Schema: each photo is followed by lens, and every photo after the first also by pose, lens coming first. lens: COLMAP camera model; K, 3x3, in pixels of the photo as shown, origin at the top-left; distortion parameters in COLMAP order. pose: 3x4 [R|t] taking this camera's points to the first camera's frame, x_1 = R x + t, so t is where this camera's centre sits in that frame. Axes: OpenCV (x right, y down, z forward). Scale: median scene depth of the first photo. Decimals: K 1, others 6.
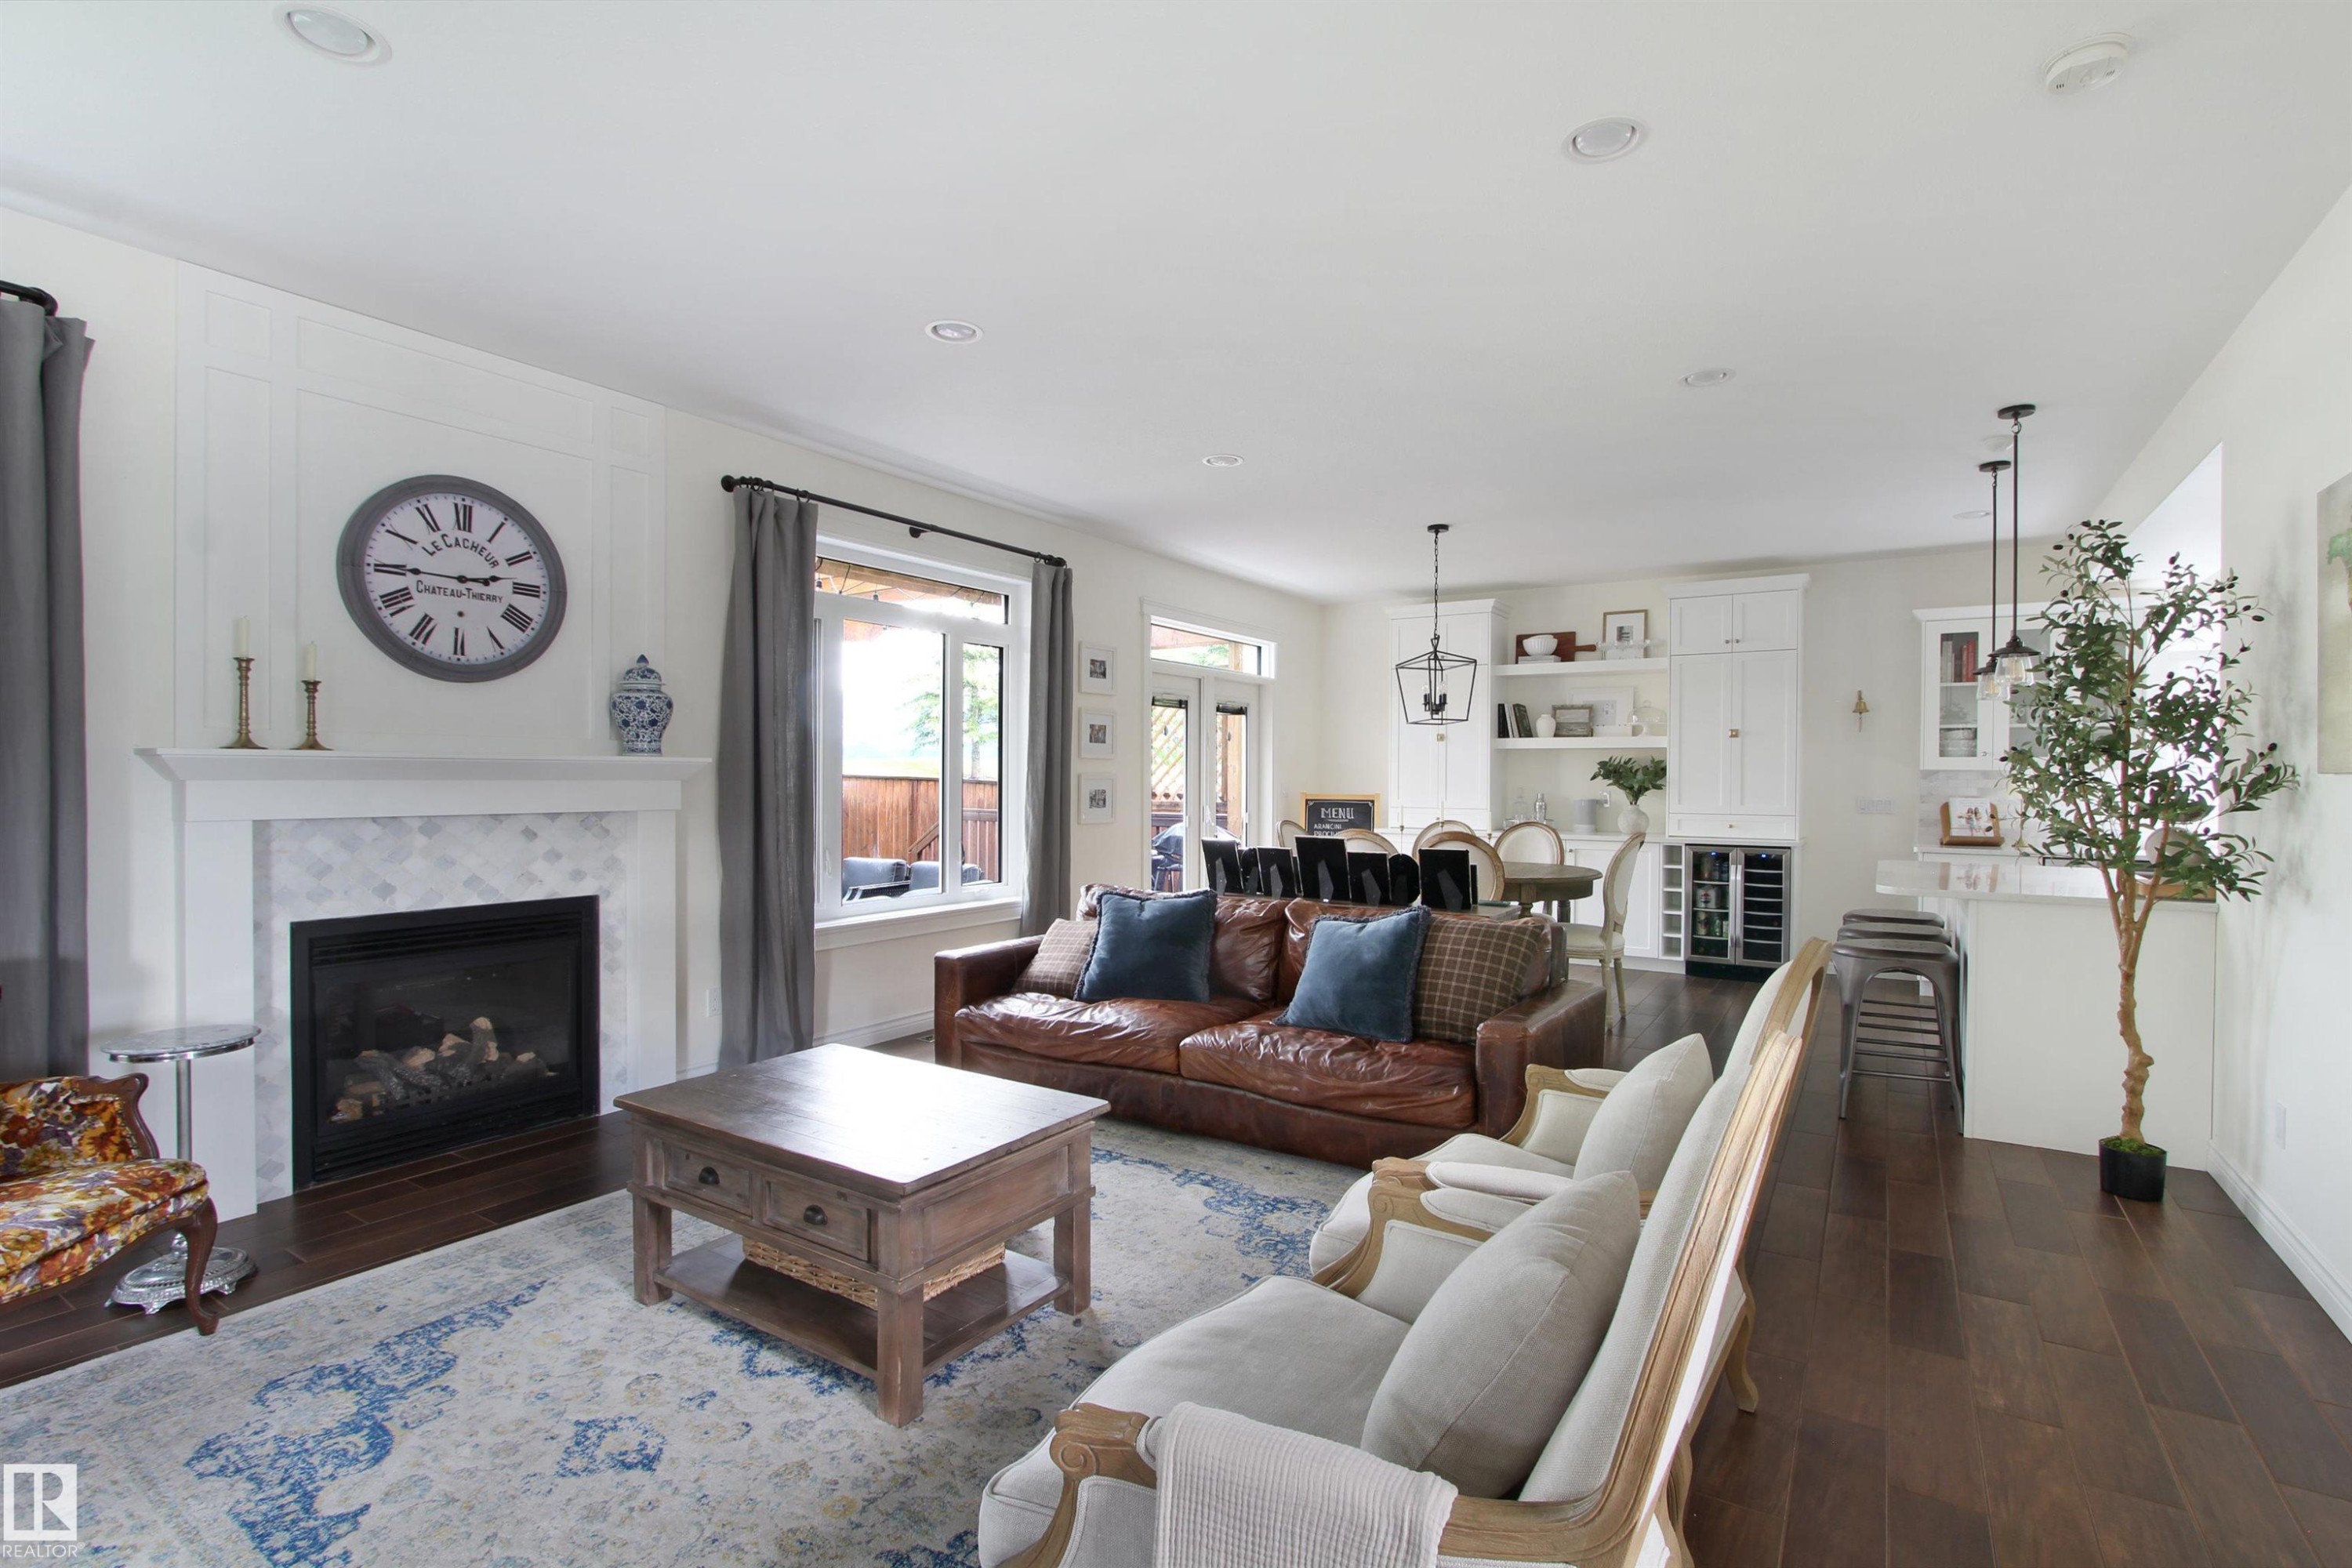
lens RADIAL K [[1104.8, 0, 1179.0], [0, 1104.8, 783.7], [0, 0, 1]] dist [-0.001786, 0.000832]
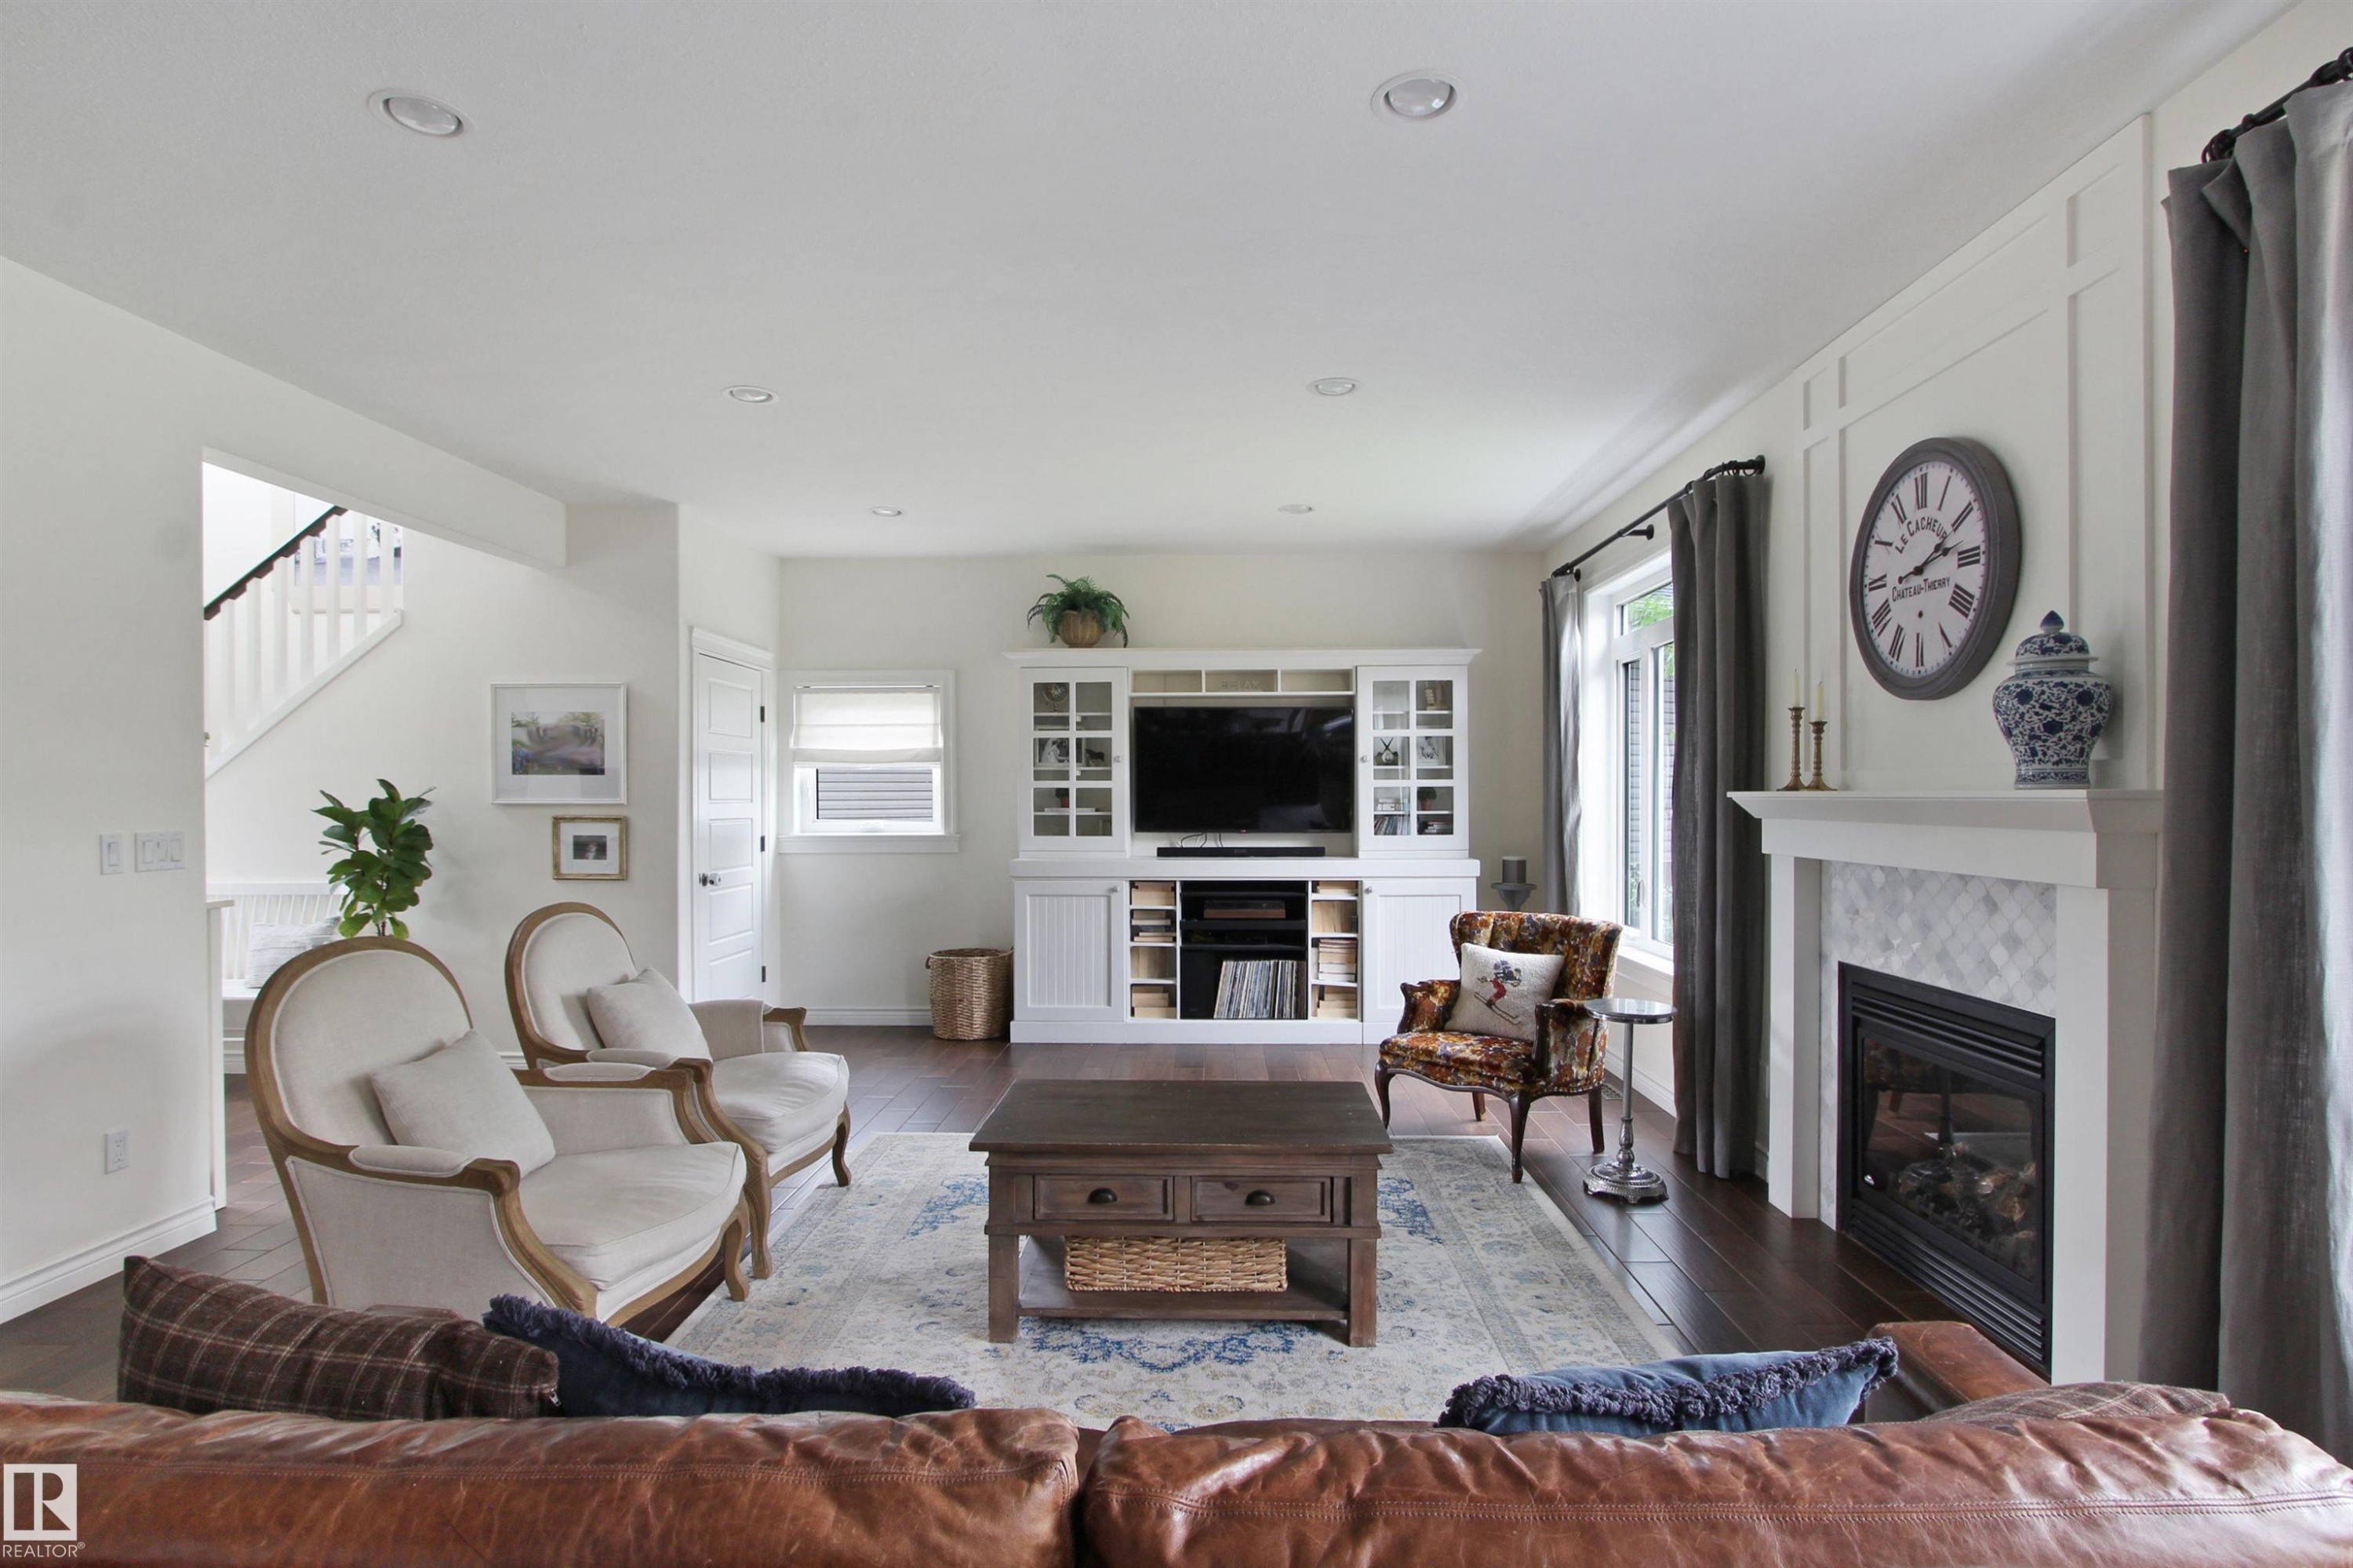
lens RADIAL K [[1206.5, 0, 1182.2], [0, 1206.5, 800.4], [0, 0, 1]] dist [-0.003970, 0.000291]
pose [[-0.848685, -0.007004, -0.528852, 0.249076], [-0.012159, 0.999906, 0.006270, -0.018628], [0.528759, 0.011752, -0.848691, 1.416392]]
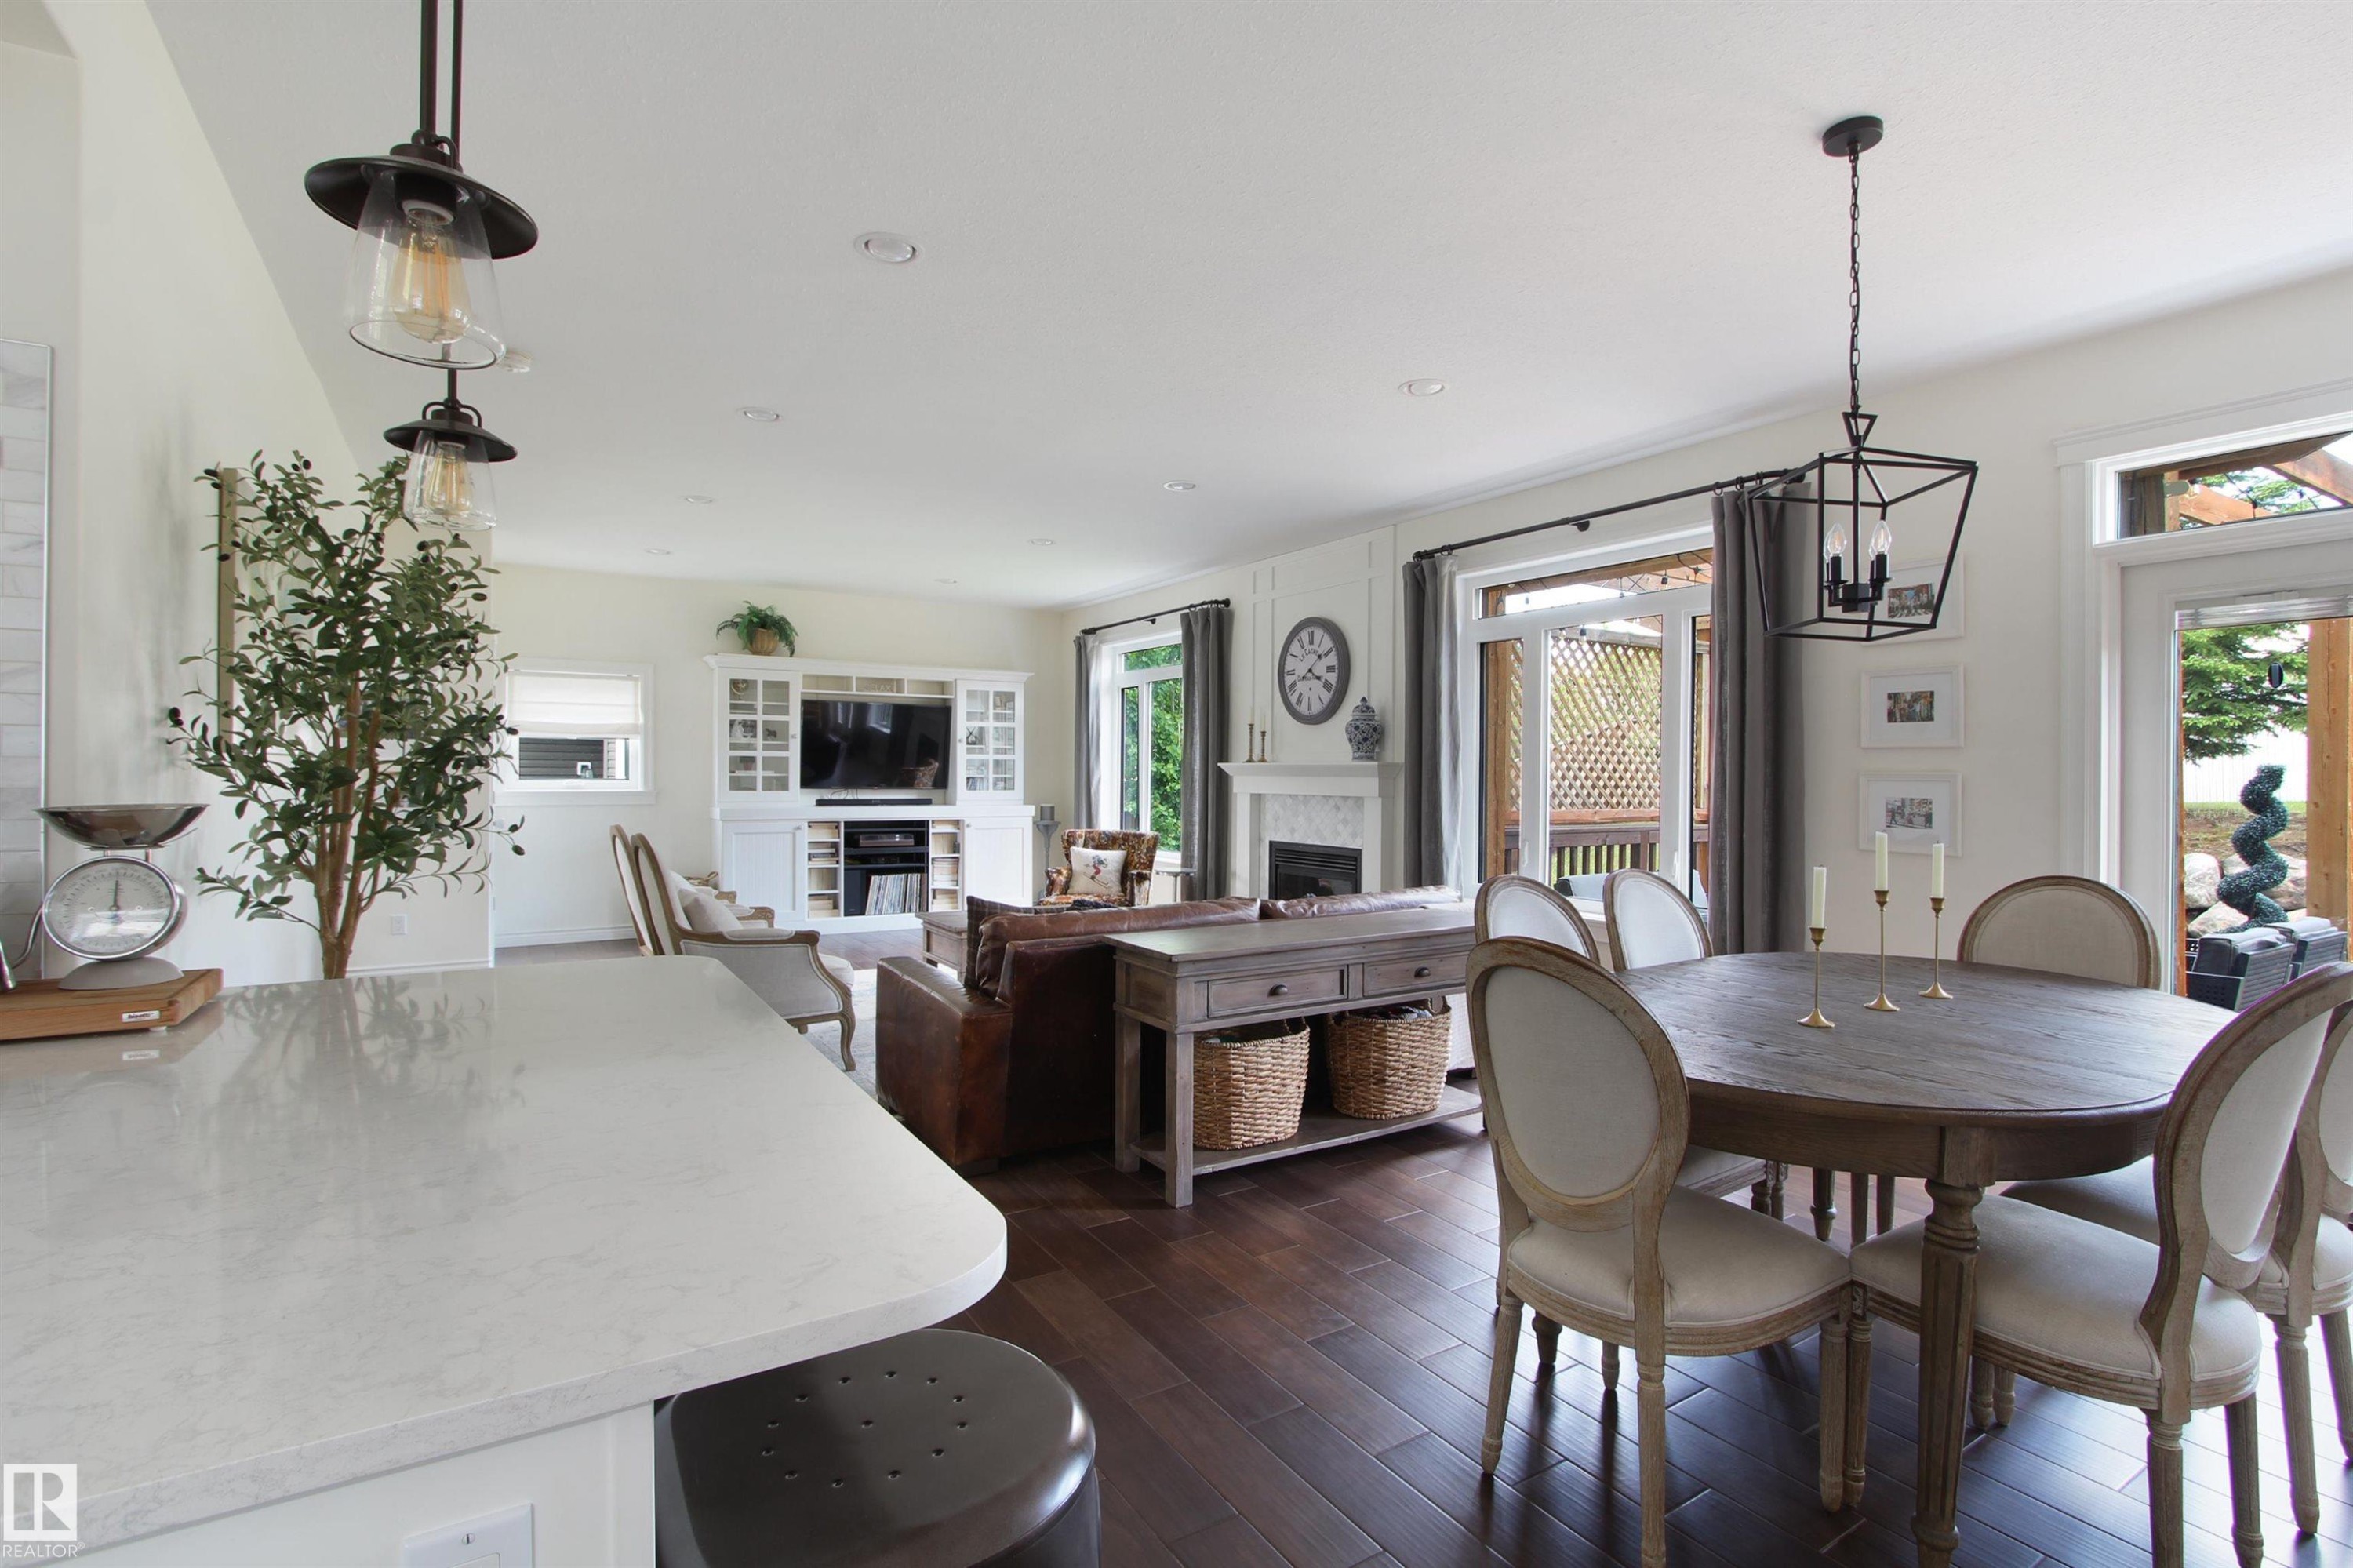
lens RADIAL K [[1115.5, 0, 1196.0], [0, 1115.5, 775.8], [0, 0, 1]] dist [-0.010025, -0.000211]
pose [[-0.418074, -0.010949, -0.908347, 1.137202], [-0.020123, 0.999794, -0.002789, 0.004393], [0.908190, 0.017112, -0.418209, 1.581697]]
